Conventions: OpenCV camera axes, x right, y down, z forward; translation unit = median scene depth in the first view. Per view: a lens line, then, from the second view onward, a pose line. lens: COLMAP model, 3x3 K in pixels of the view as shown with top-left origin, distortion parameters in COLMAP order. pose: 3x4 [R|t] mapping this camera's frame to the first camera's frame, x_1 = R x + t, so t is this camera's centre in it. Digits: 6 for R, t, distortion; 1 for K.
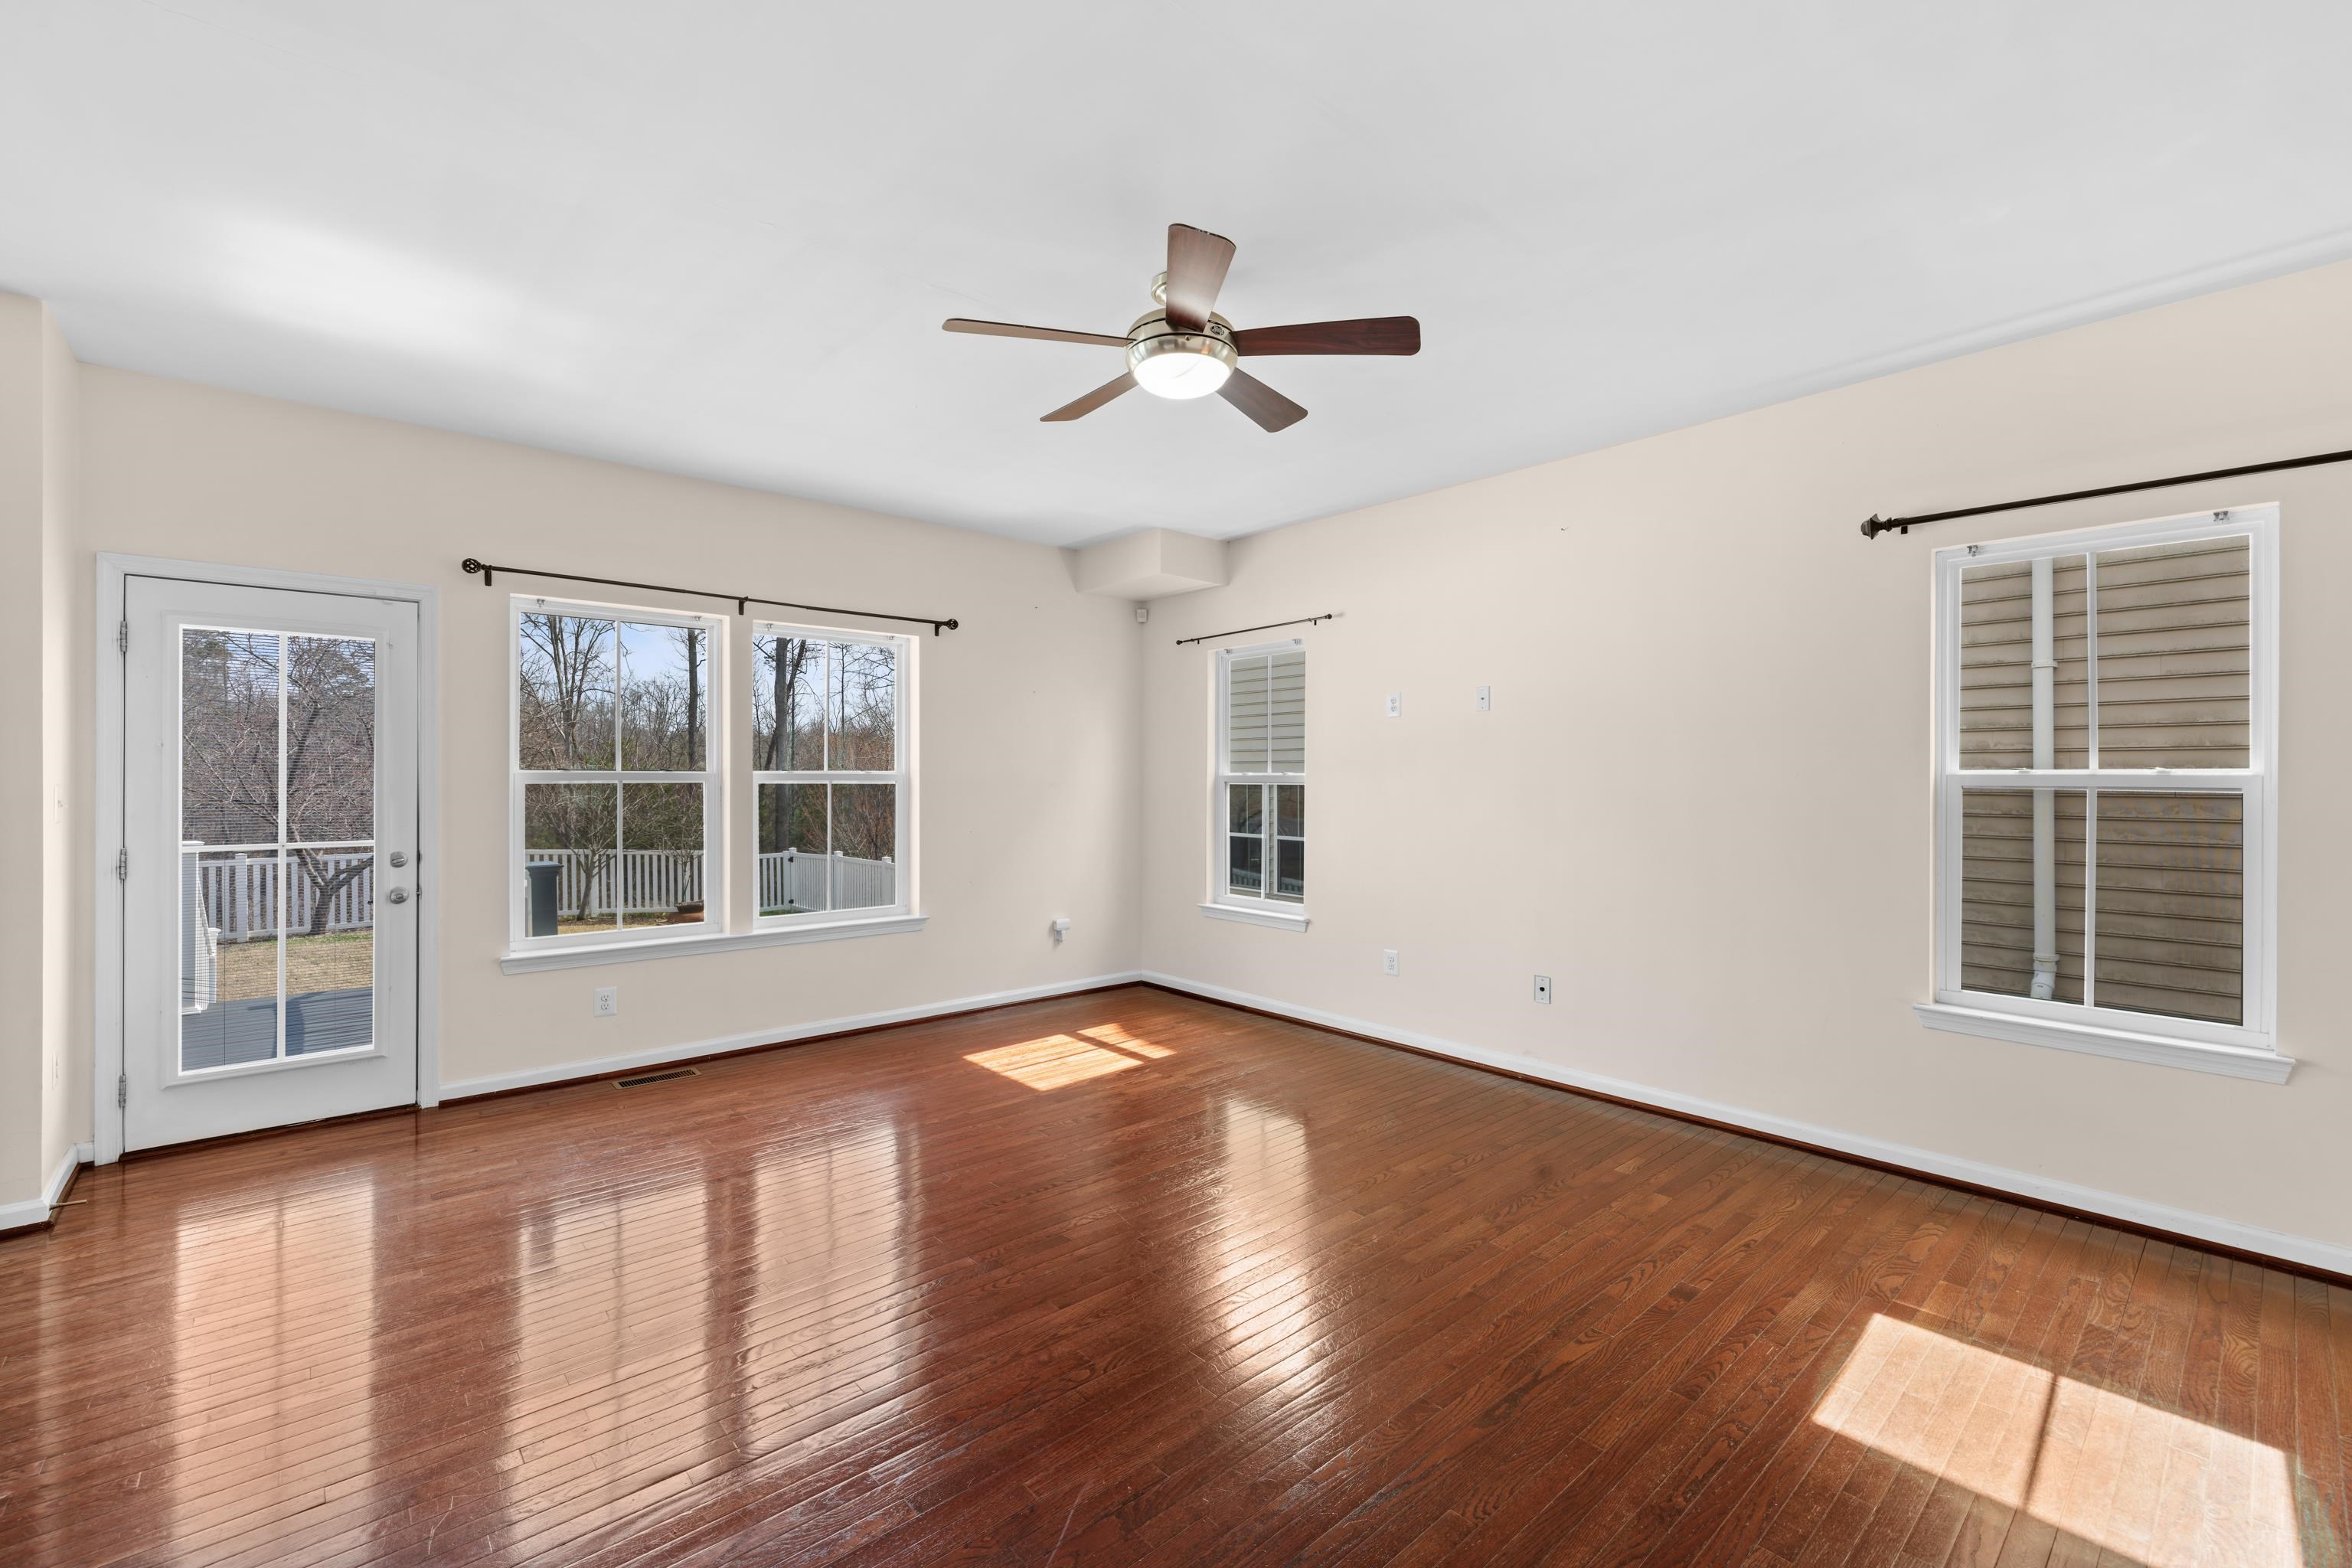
lens RADIAL K [[990.4, 0, 1177.9], [0, 990.4, 777.1], [0, 0, 1]] dist [-0.000359, 0.000641]
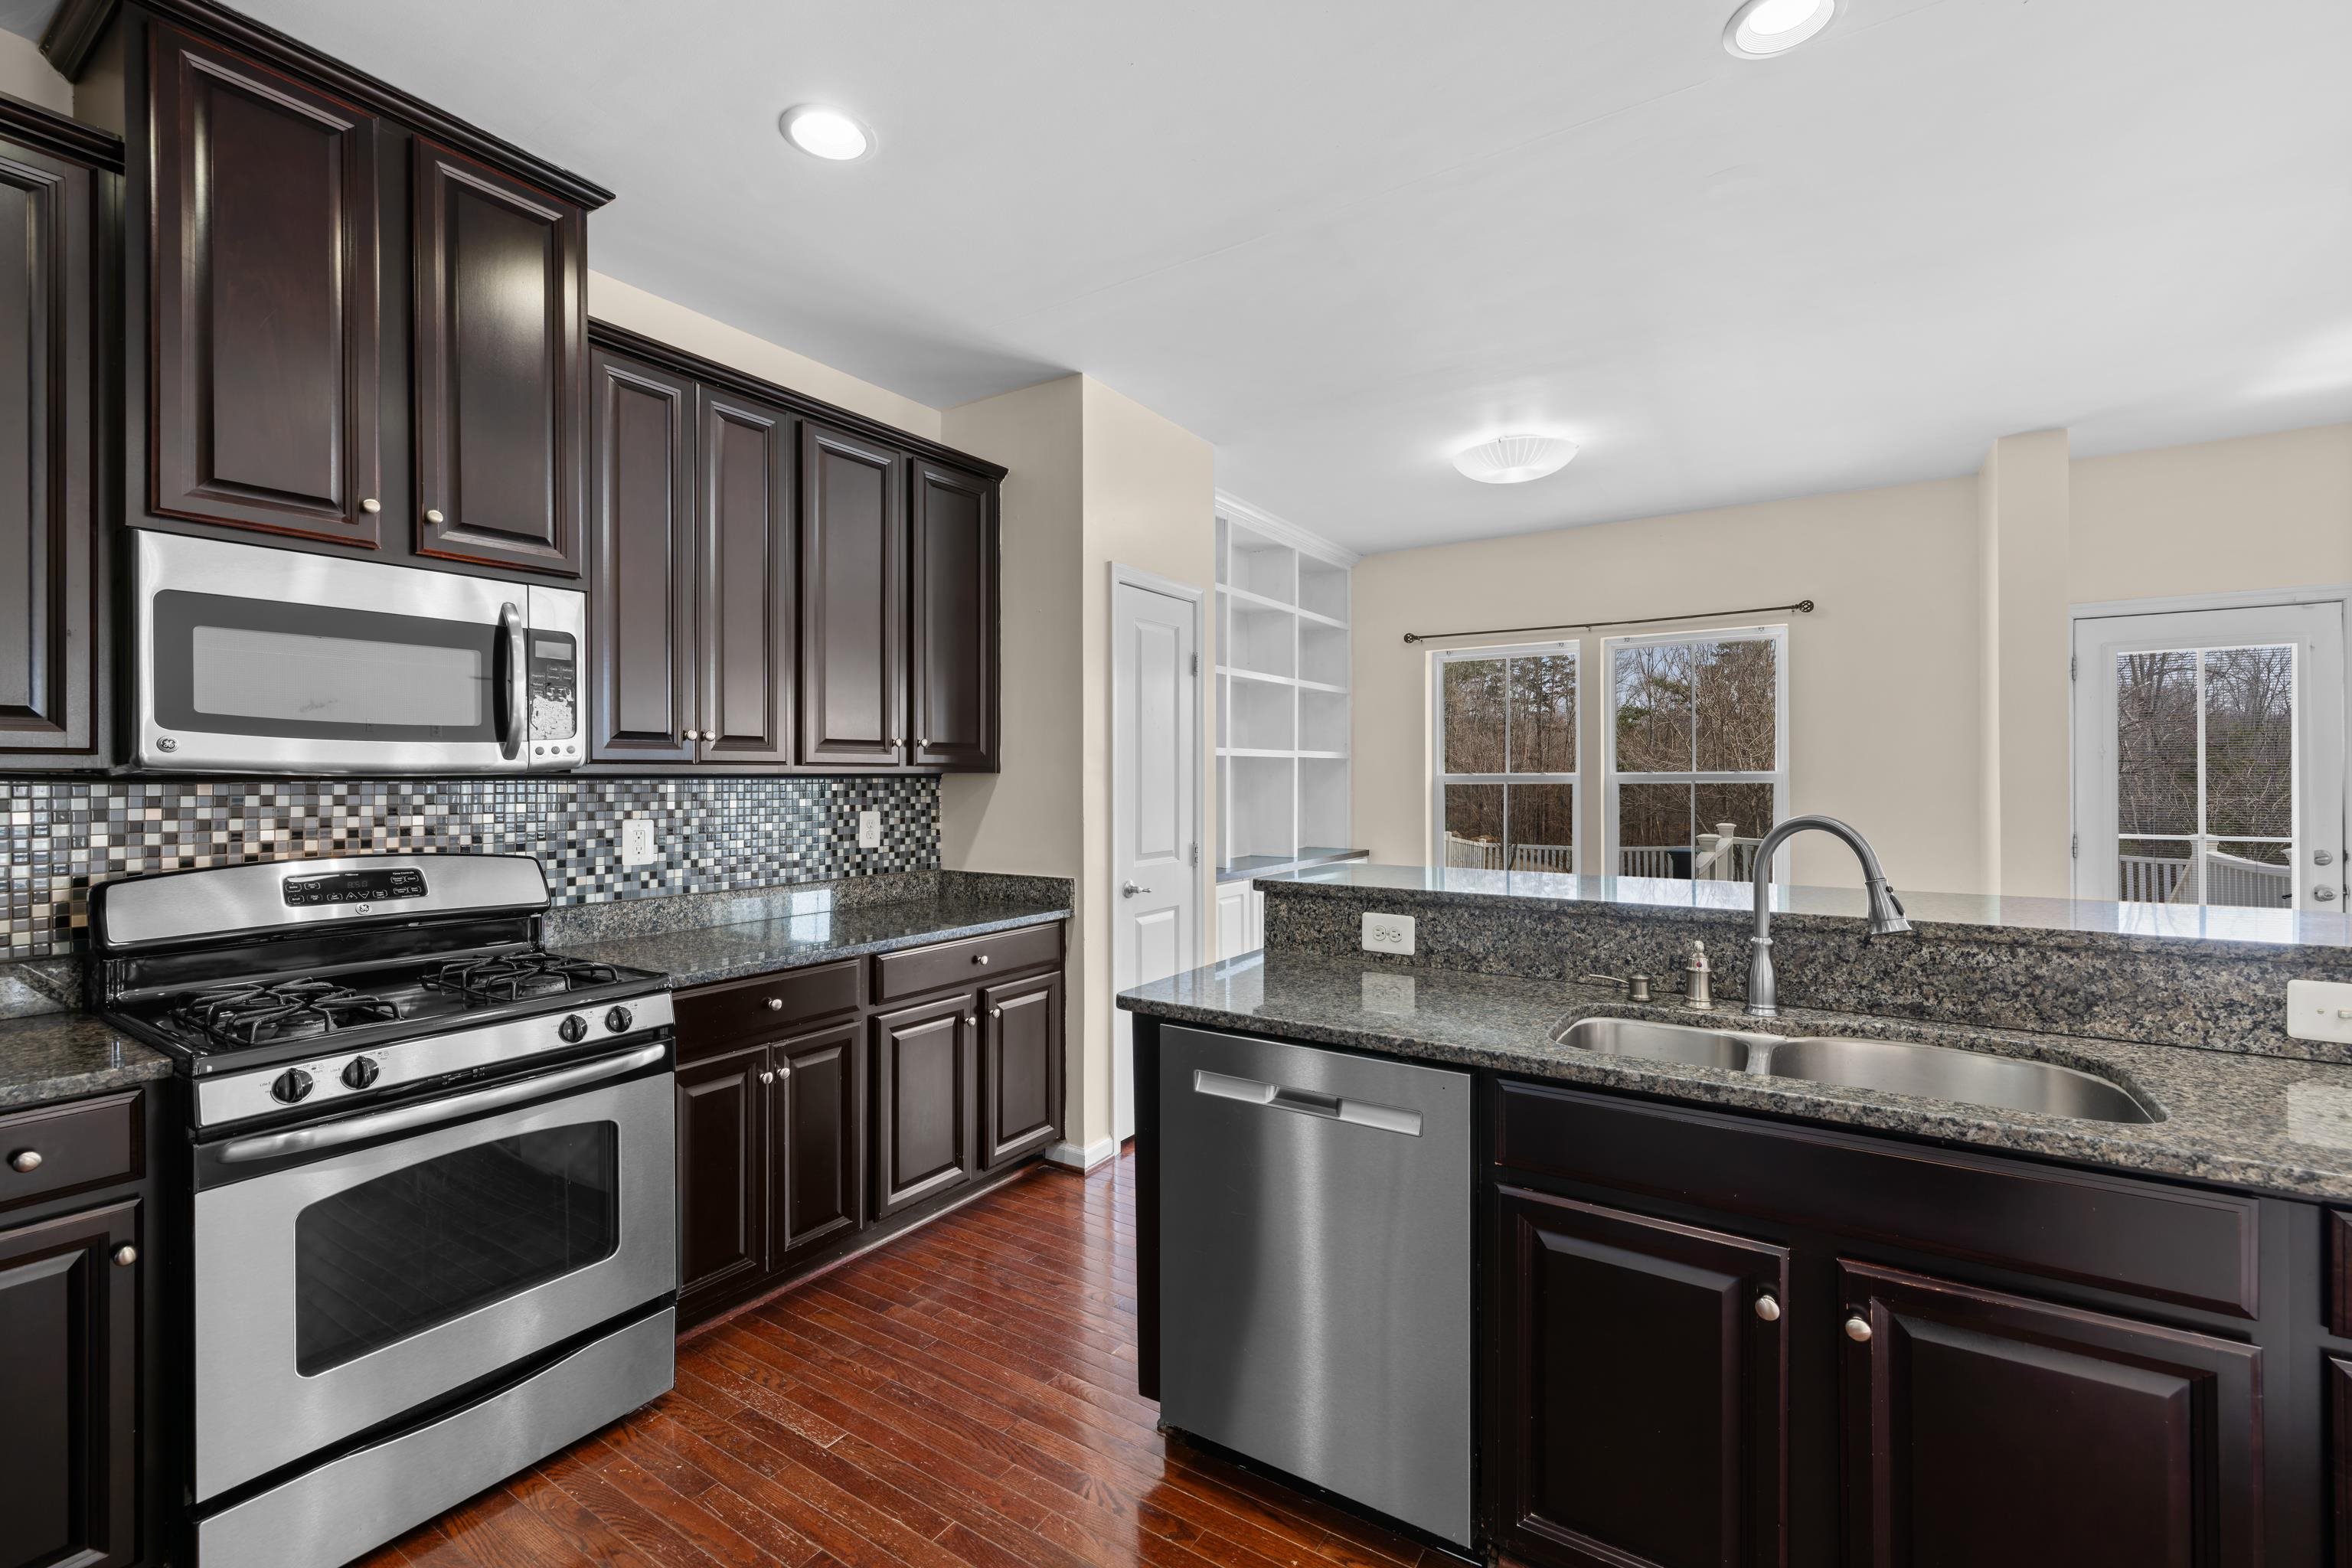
lens RADIAL K [[990.4, 0, 1185.0], [0, 990.4, 777.3], [0, 0, 1]] dist [-0.000359, 0.000641]
pose [[0.267230, -0.005101, -0.963619, -0.098512], [0.004968, 0.999980, -0.003916, -0.000842], [0.963620, -0.003740, 0.267250, -0.333837]]
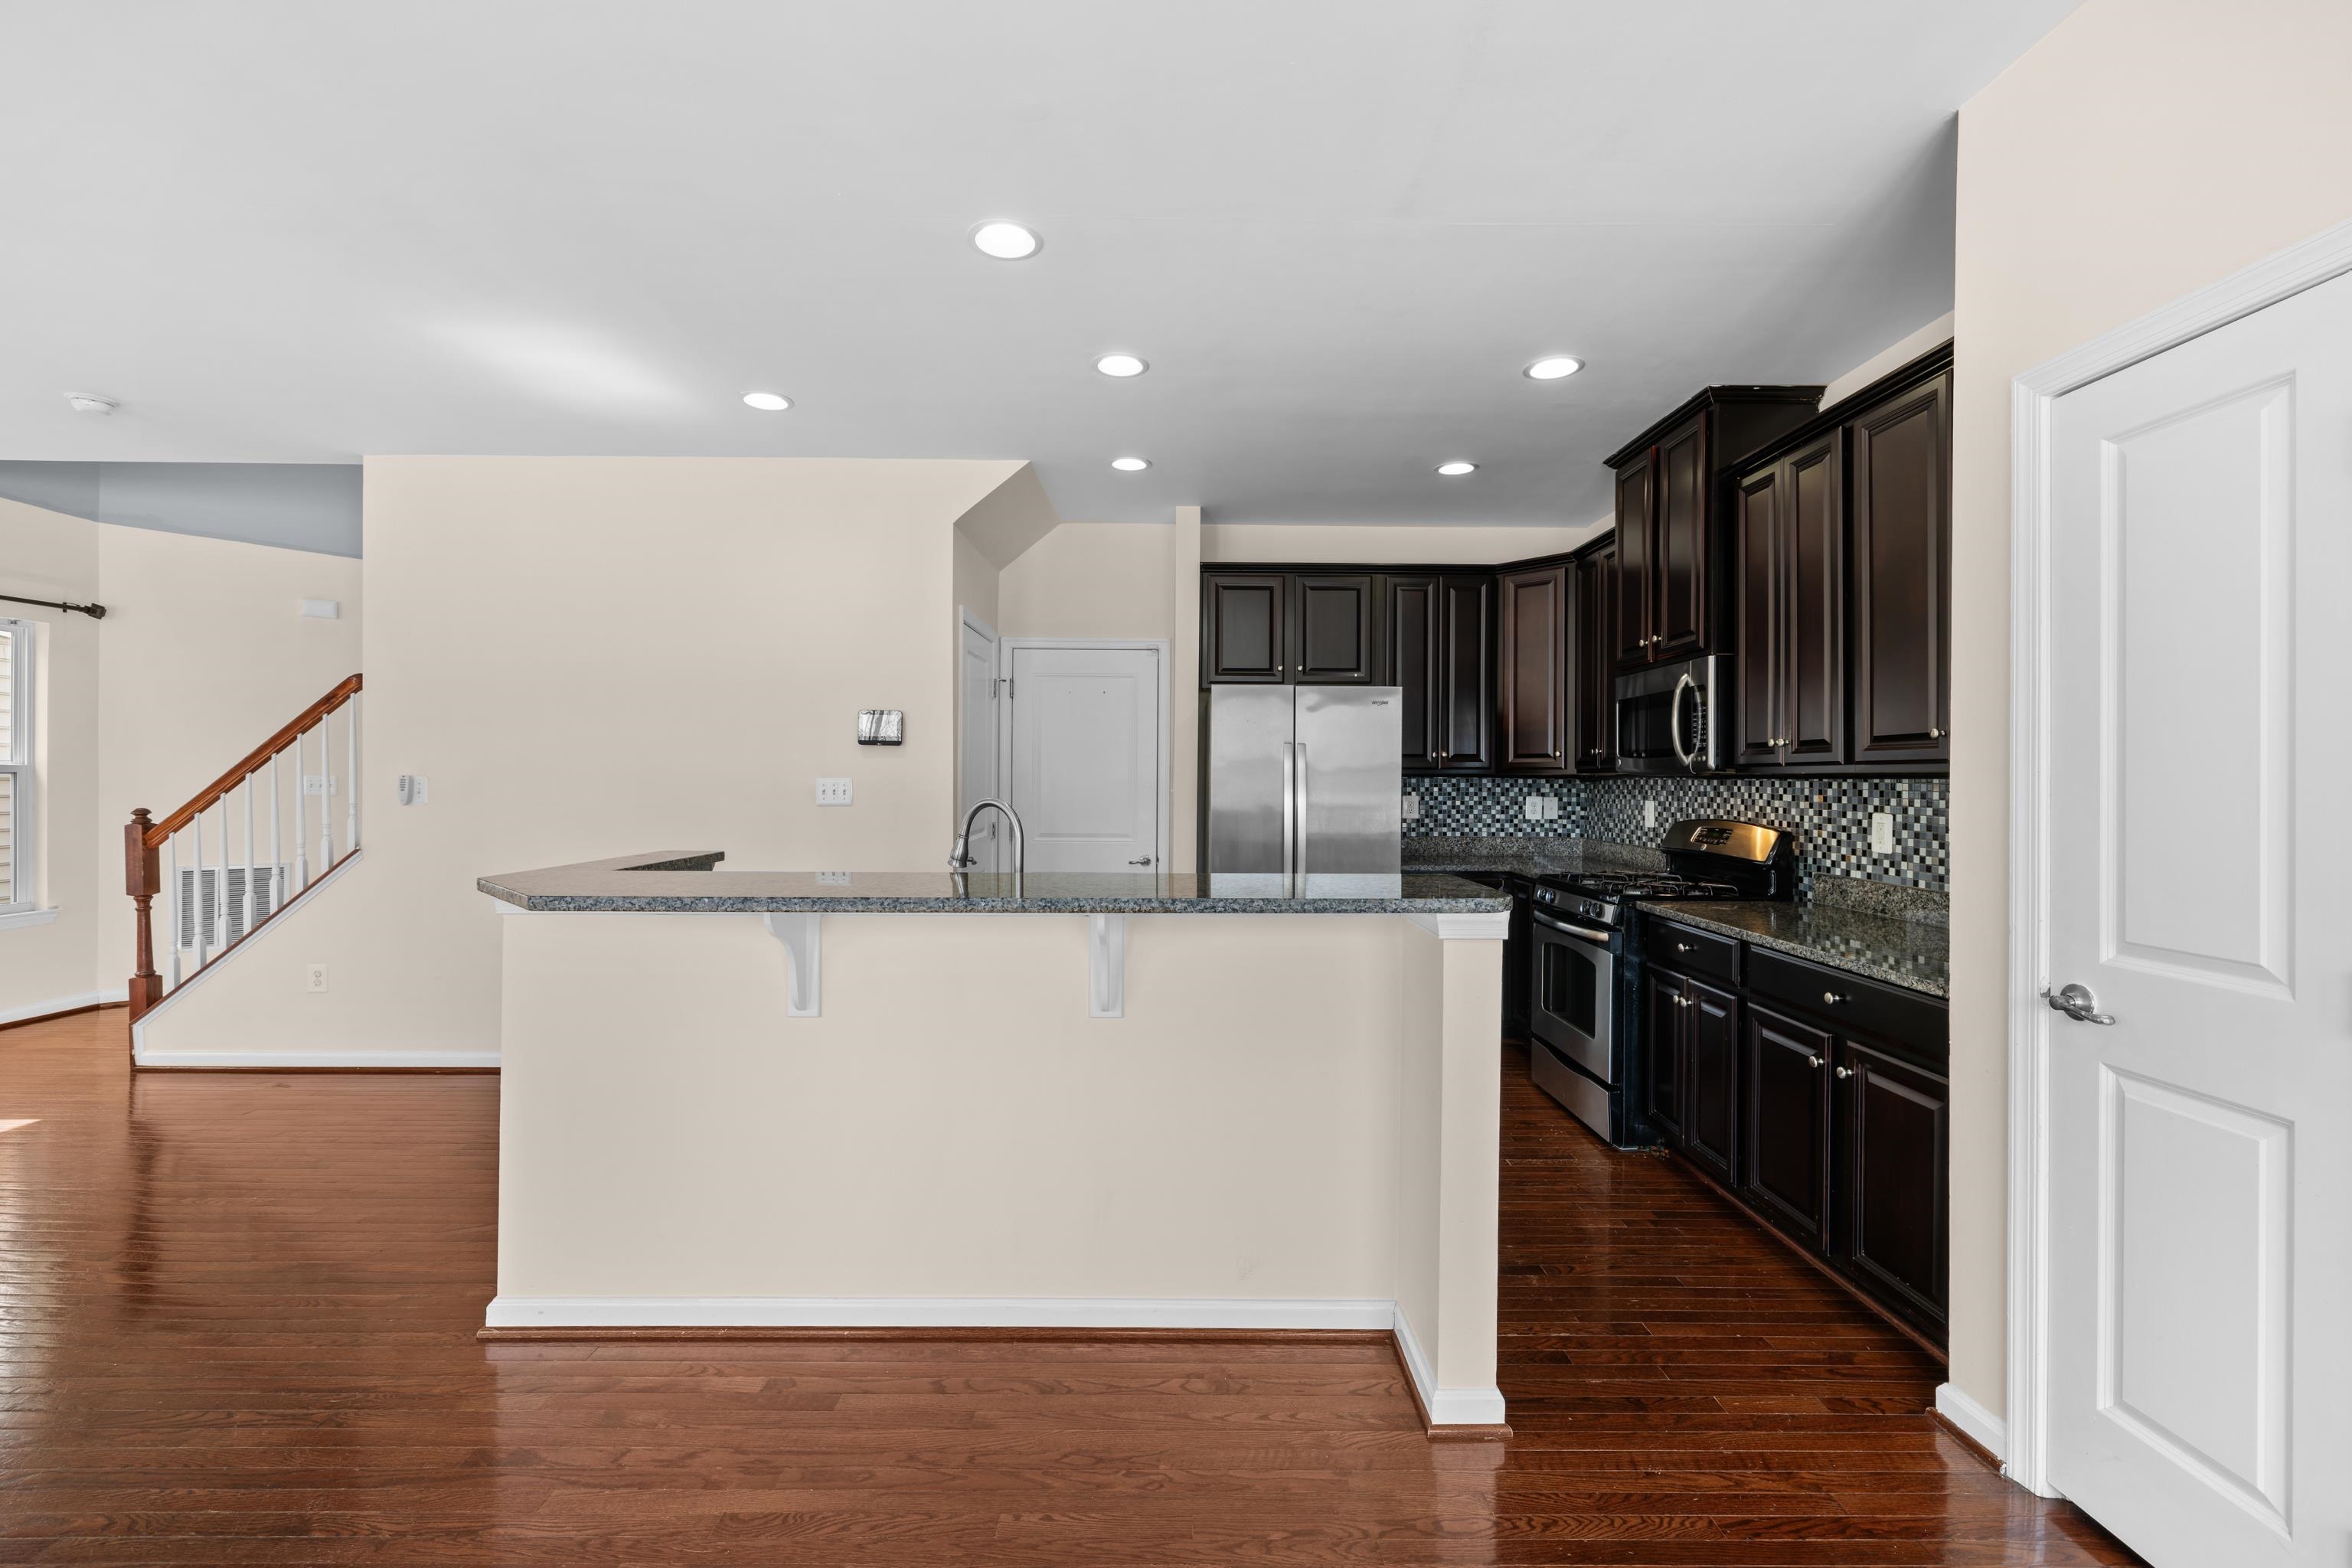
lens RADIAL K [[990.4, 0, 1181.1], [0, 990.4, 778.4], [0, 0, 1]] dist [-0.000359, 0.000641]
pose [[-0.755074, -0.008617, 0.655583, -0.847325], [-0.009058, 0.999955, 0.002711, -0.001047], [-0.655577, -0.003891, -0.755118, 0.347082]]
